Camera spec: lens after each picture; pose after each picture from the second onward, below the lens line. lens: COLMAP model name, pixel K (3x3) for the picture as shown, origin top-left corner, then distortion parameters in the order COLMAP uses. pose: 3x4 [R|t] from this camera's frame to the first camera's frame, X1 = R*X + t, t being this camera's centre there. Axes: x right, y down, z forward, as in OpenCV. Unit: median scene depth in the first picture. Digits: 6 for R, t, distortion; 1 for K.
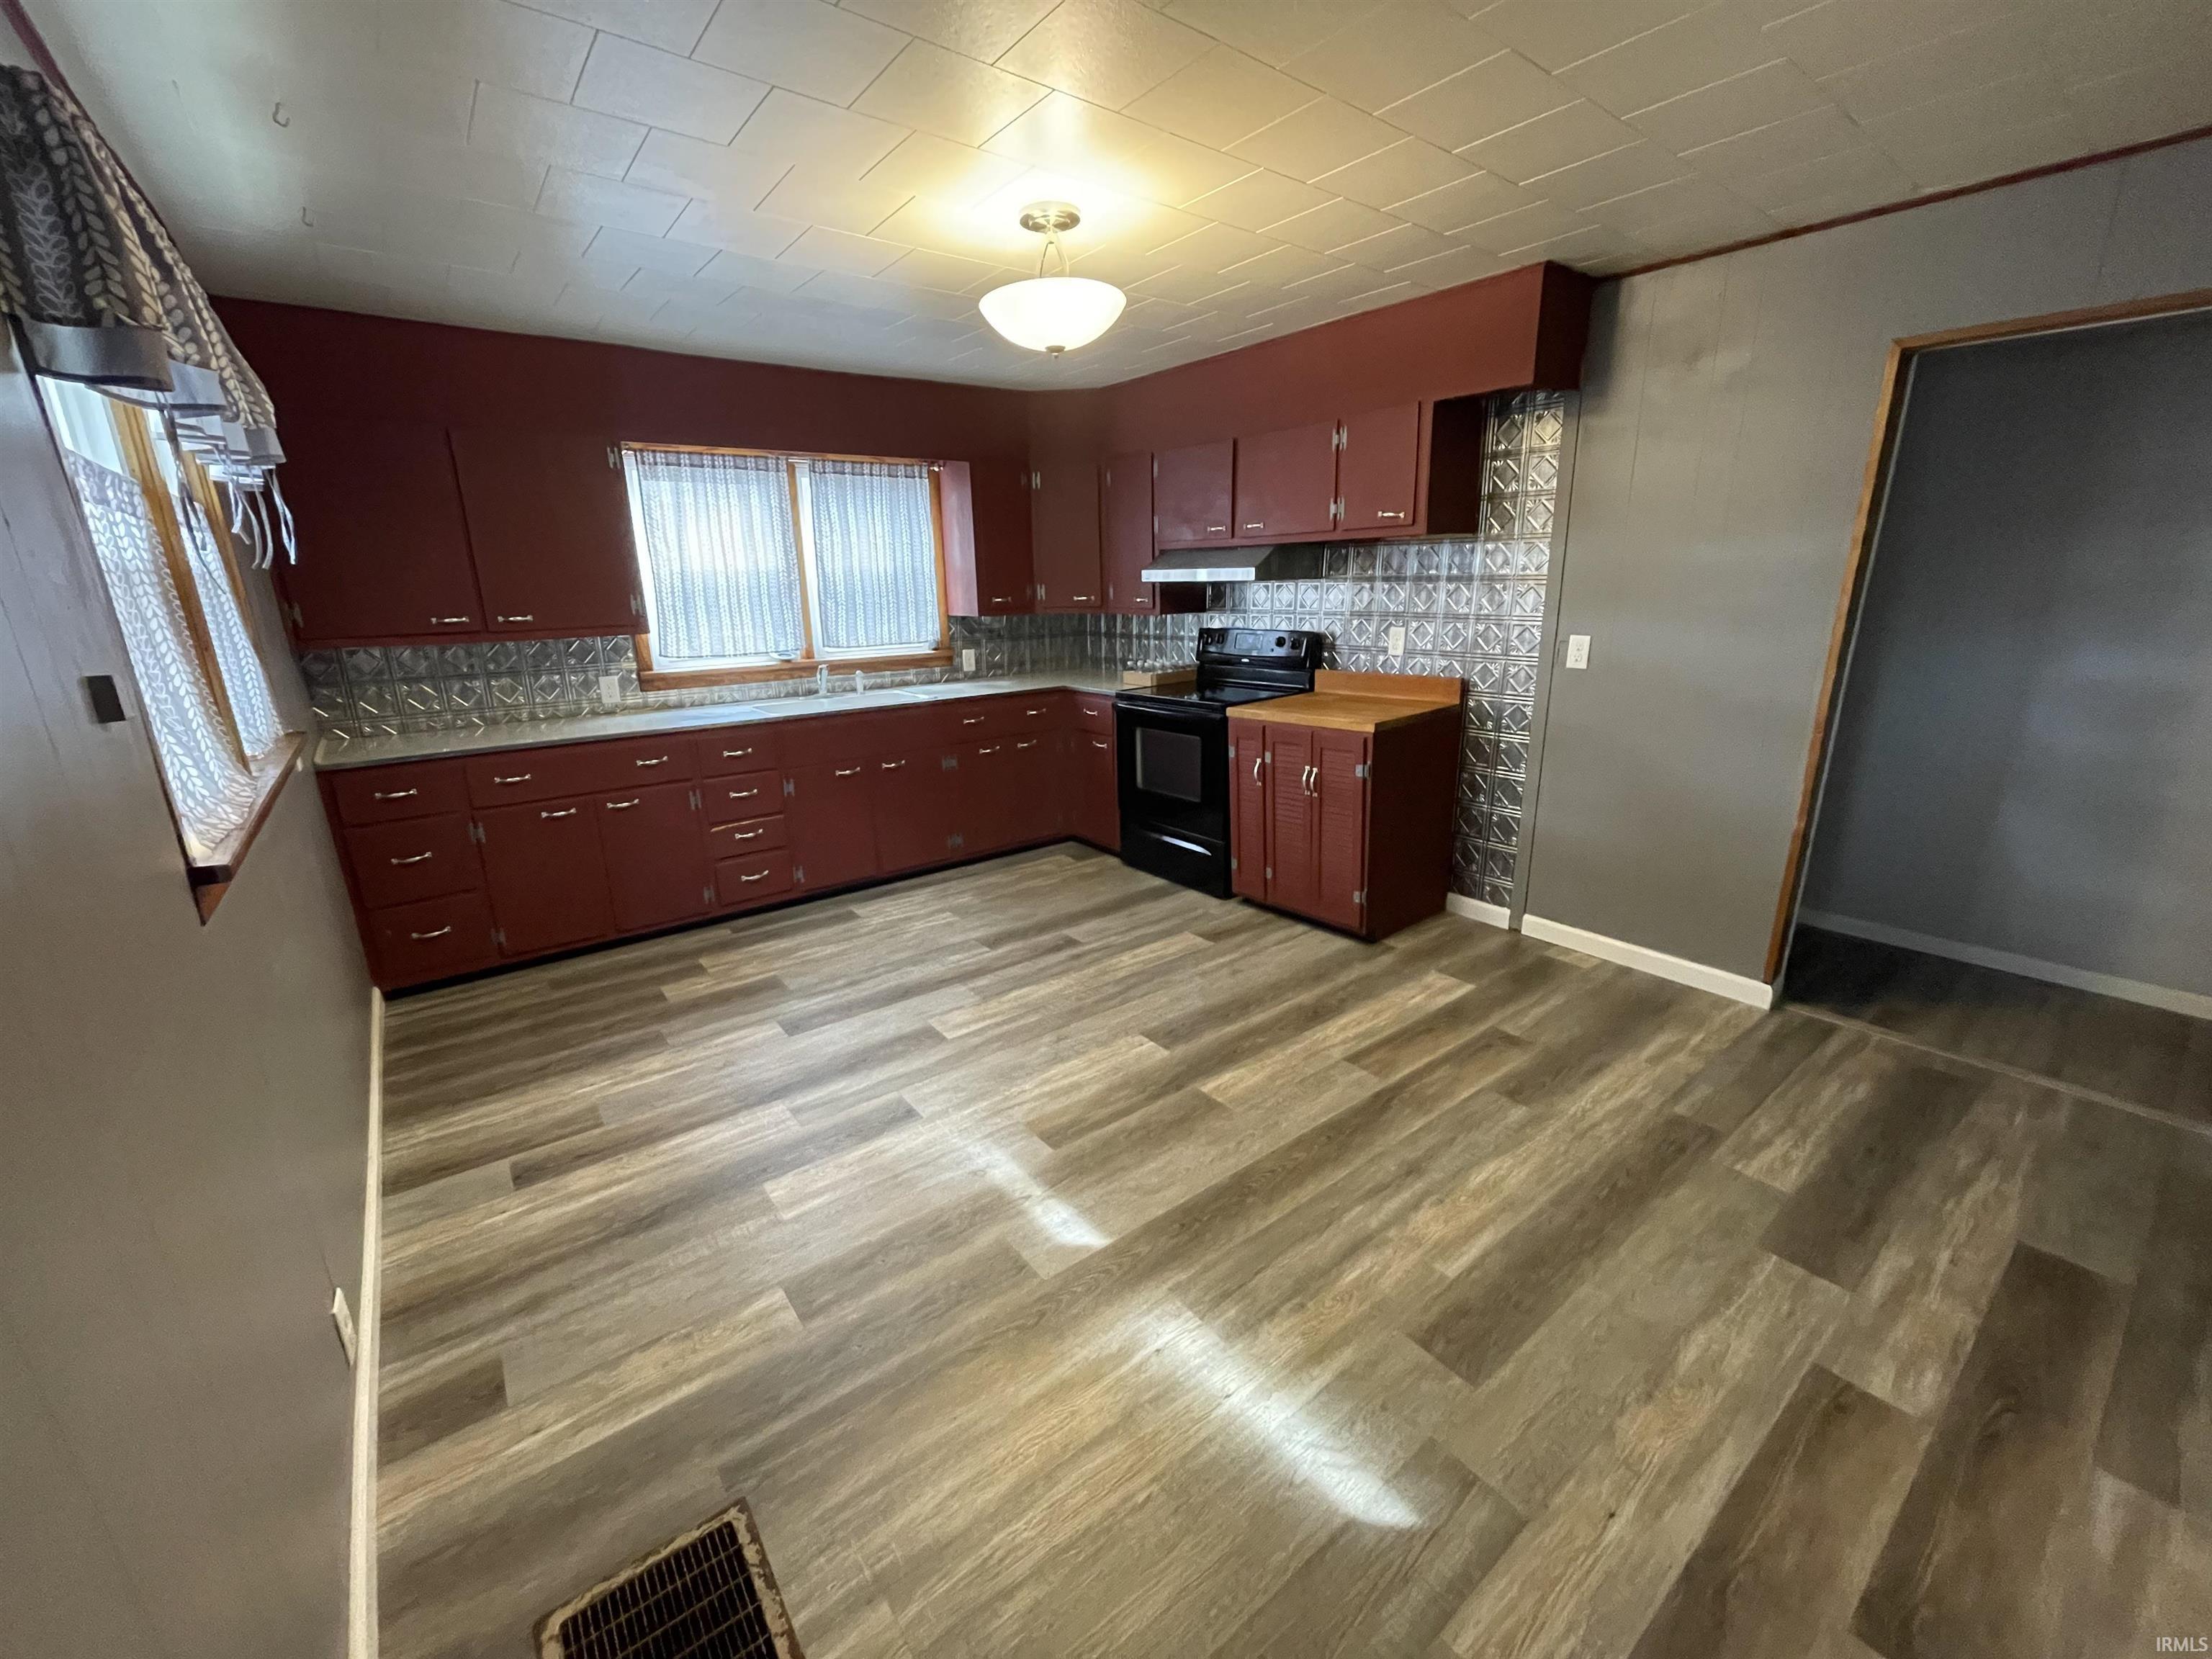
lens RADIAL K [[898.6, 0, 1104.3], [0, 898.6, 826.9], [0, 0, 1]] dist [0.003686, 0.000067]
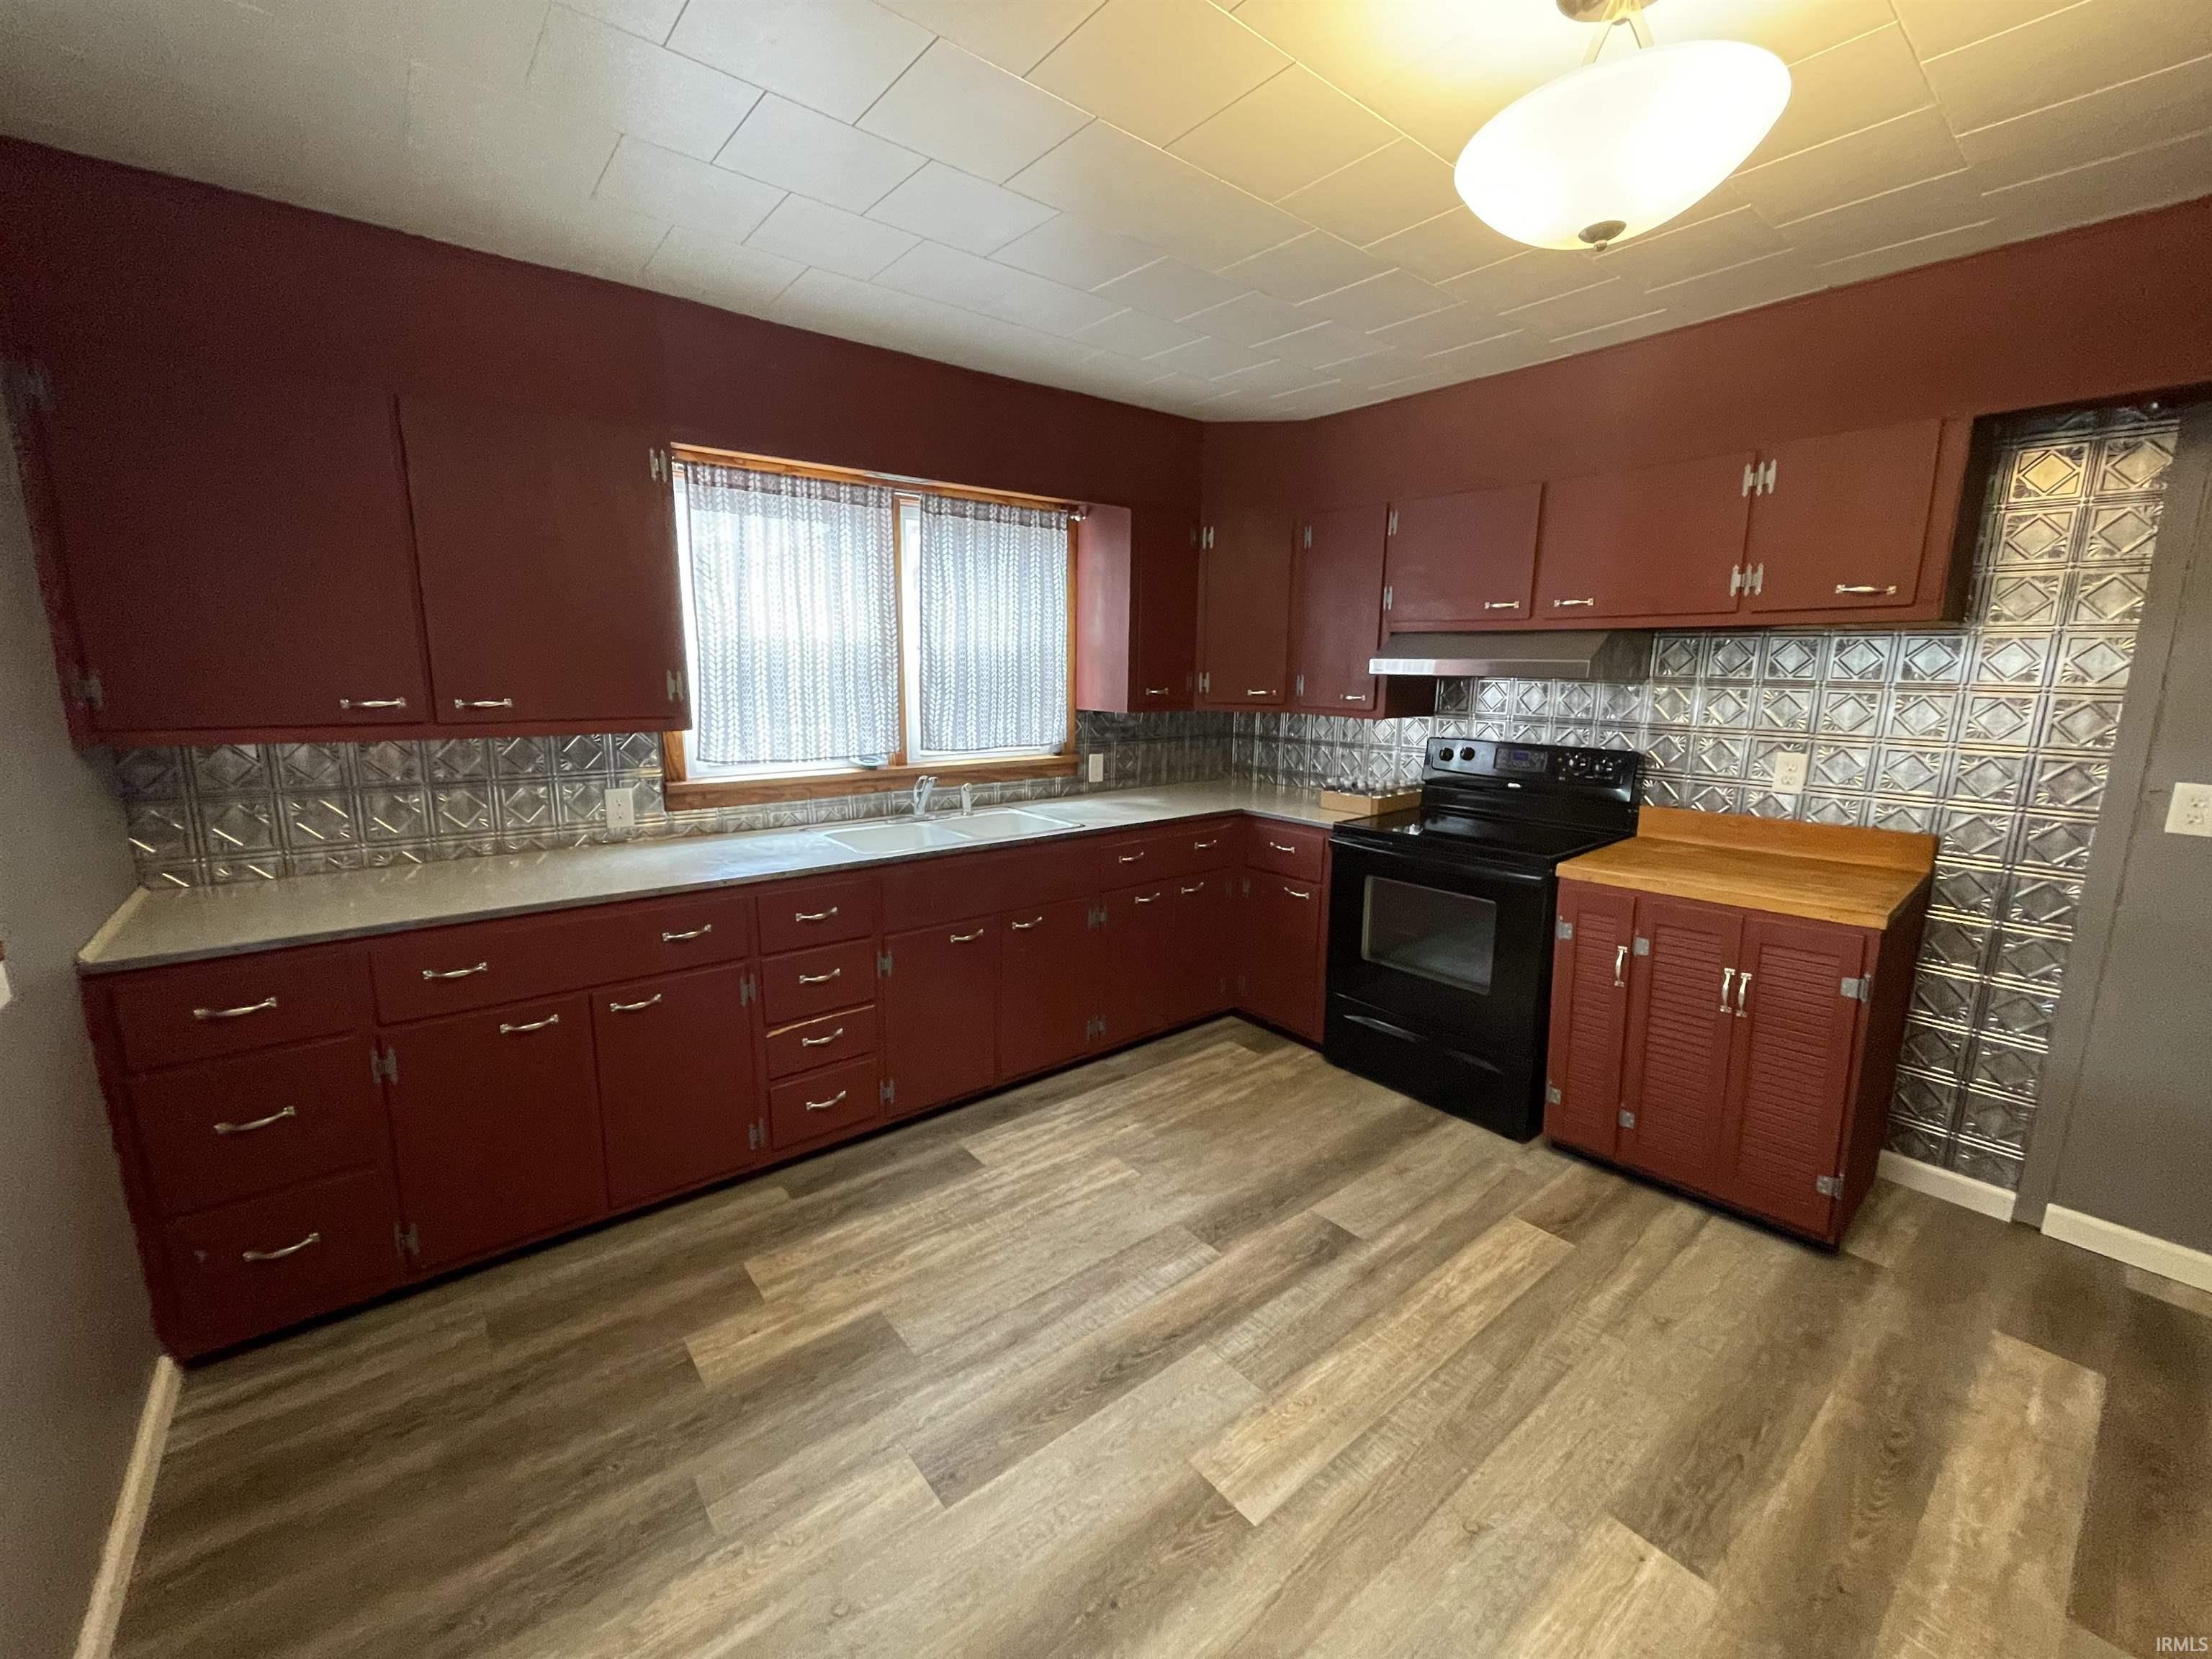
lens RADIAL K [[898.6, 0, 1107.1], [0, 898.6, 828.1], [0, 0, 1]] dist [0.003686, 0.000067]
pose [[0.999185, 0.026918, 0.030087, -0.216509], [-0.024118, 0.995665, -0.089826, -0.090386], [-0.032375, 0.089027, 0.995503, 0.337407]]
